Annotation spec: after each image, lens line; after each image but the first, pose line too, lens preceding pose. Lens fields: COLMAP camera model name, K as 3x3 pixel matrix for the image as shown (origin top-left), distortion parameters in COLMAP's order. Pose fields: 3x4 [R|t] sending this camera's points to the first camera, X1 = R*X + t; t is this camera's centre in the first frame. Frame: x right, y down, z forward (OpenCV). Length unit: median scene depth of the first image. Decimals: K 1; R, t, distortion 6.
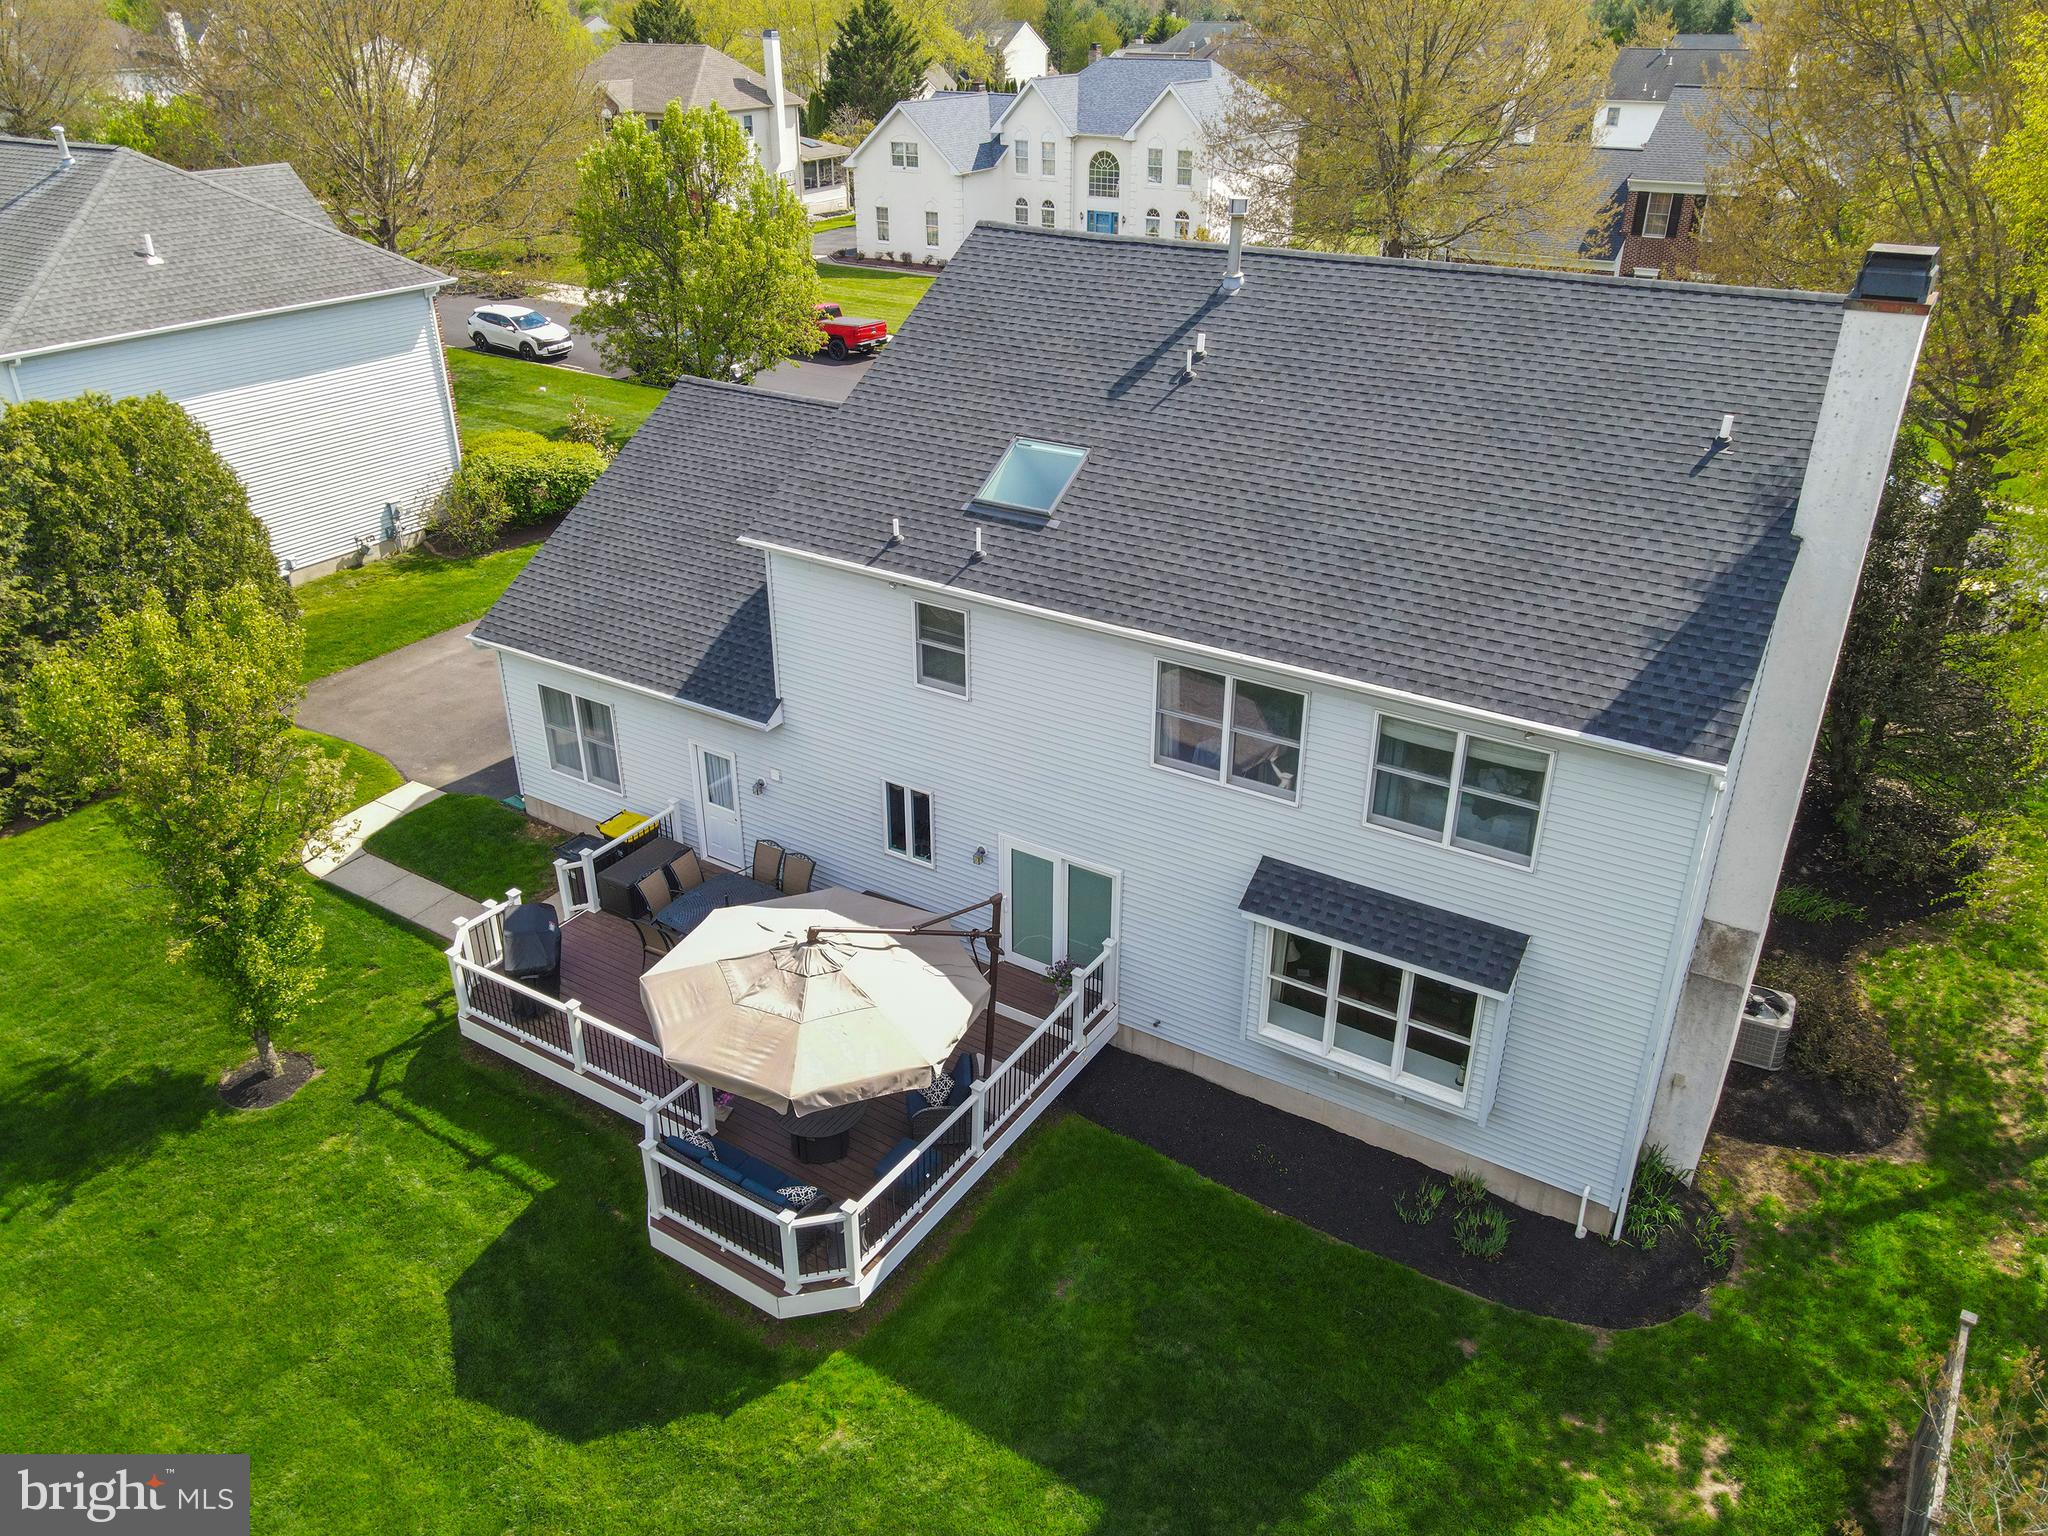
lens RADIAL K [[1484.1, 0, 1016.4], [0, 1484.1, 765.3], [0, 0, 1]] dist [-0.003069, 0.033380]
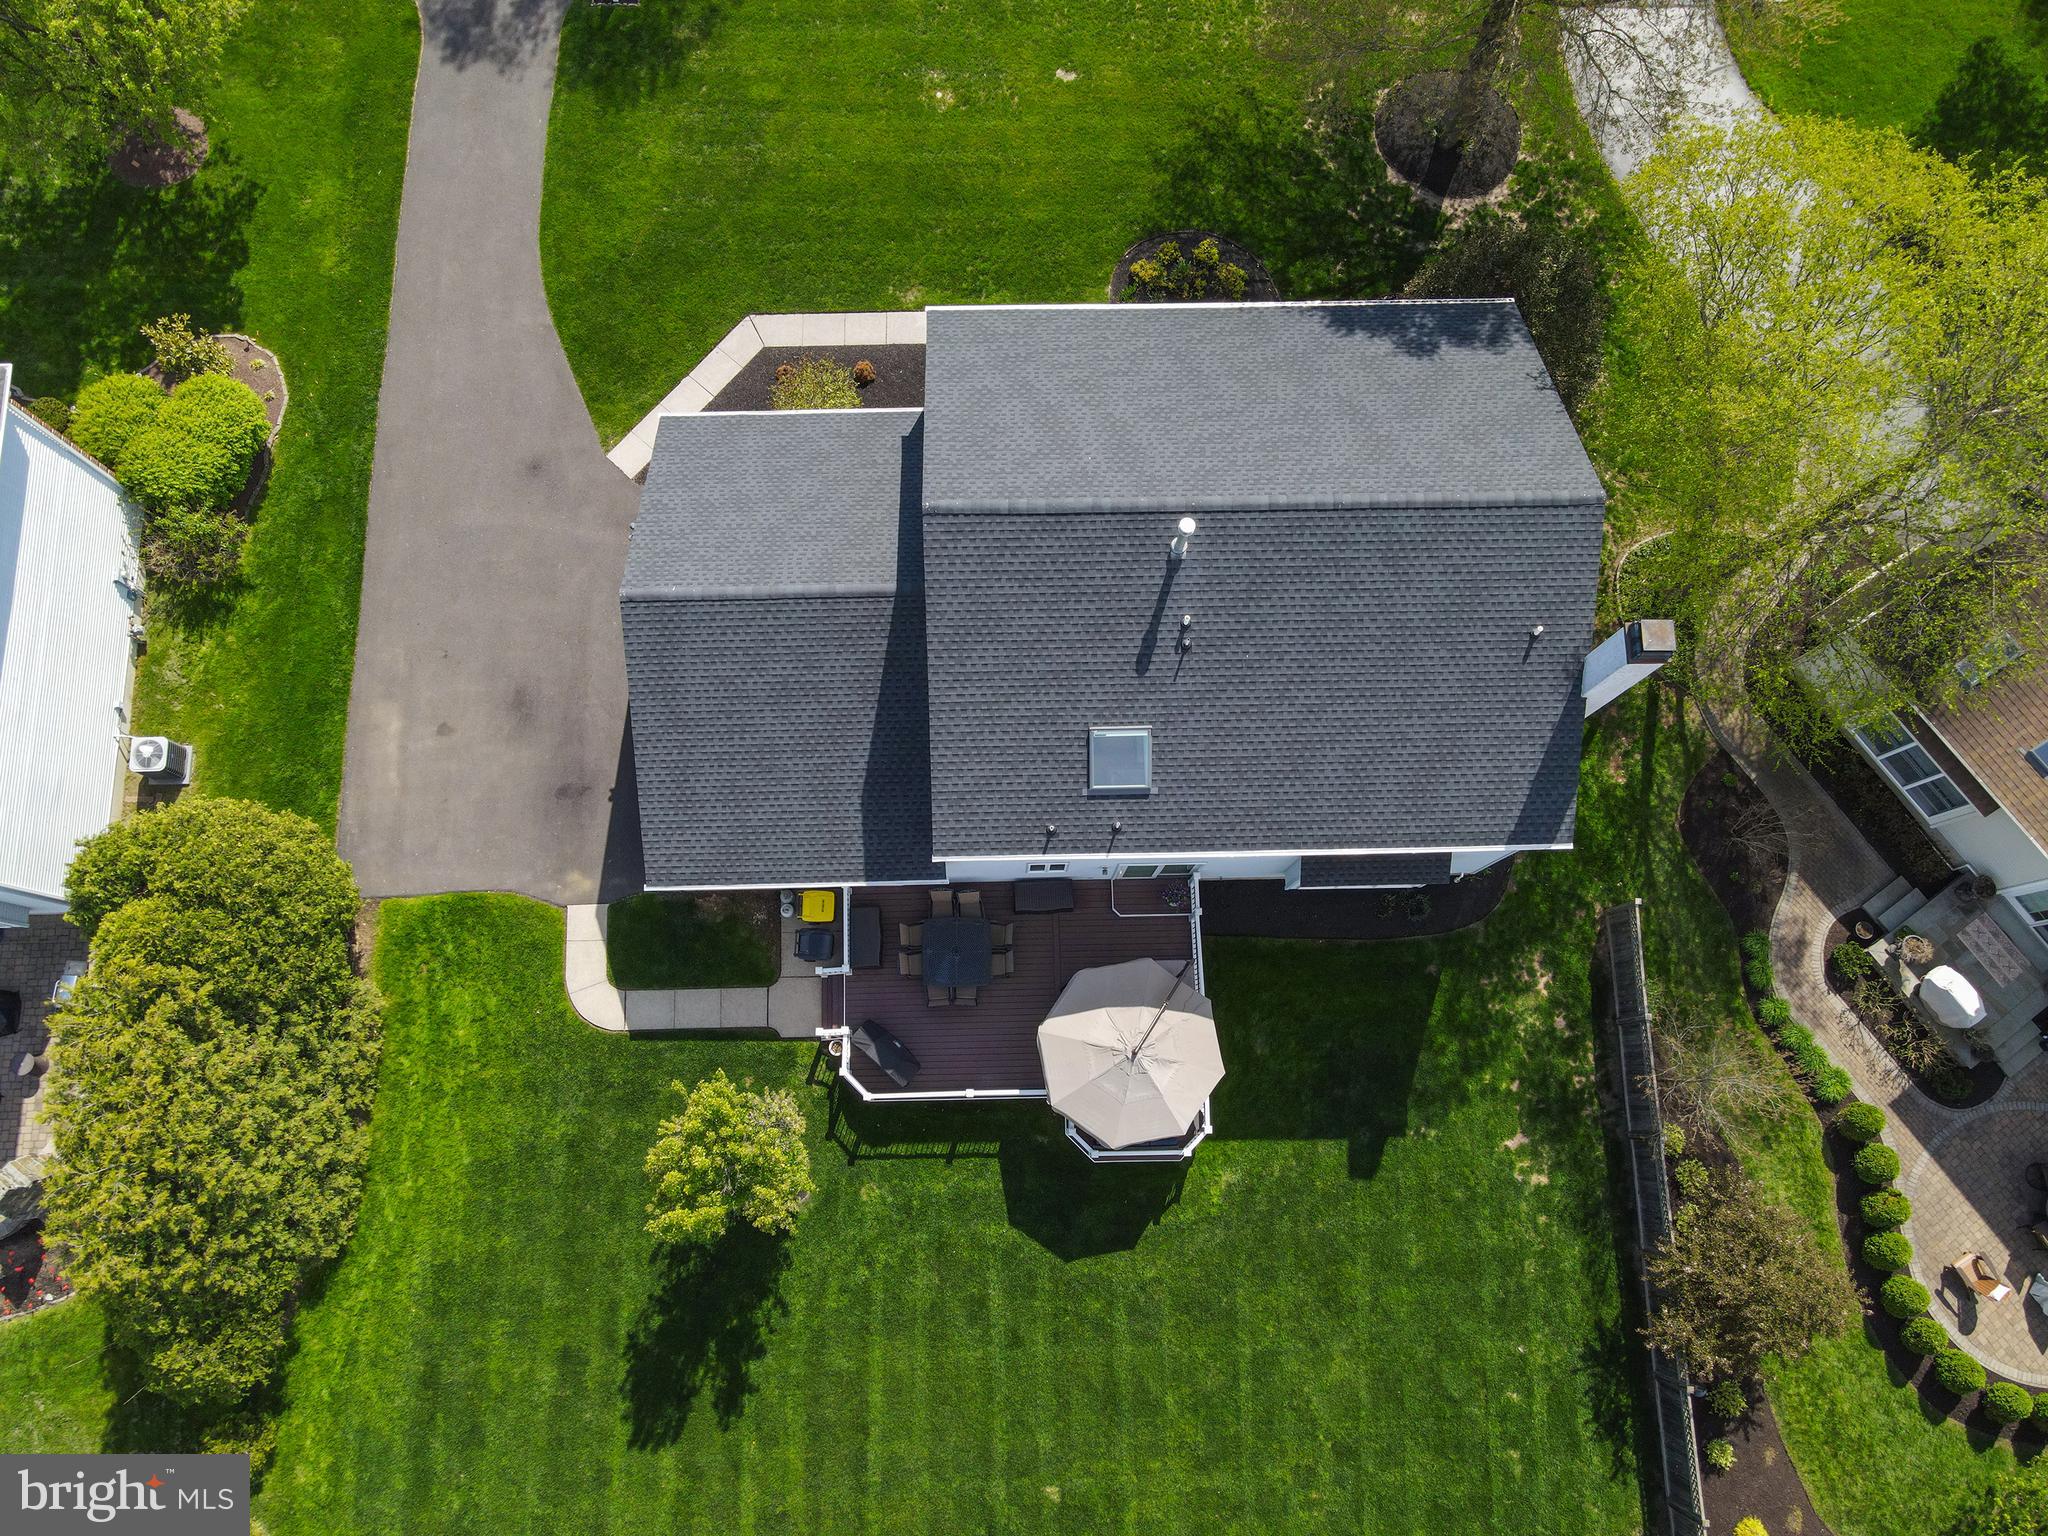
lens RADIAL K [[1484.1, 0, 1016.4], [0, 1484.1, 765.3], [0, 0, 1]] dist [-0.003069, 0.033380]
pose [[0.830426, -0.540366, 0.135635, -0.279122], [0.253675, 0.583492, 0.771483, -1.356405], [-0.496025, -0.606253, 0.621624, 0.128517]]
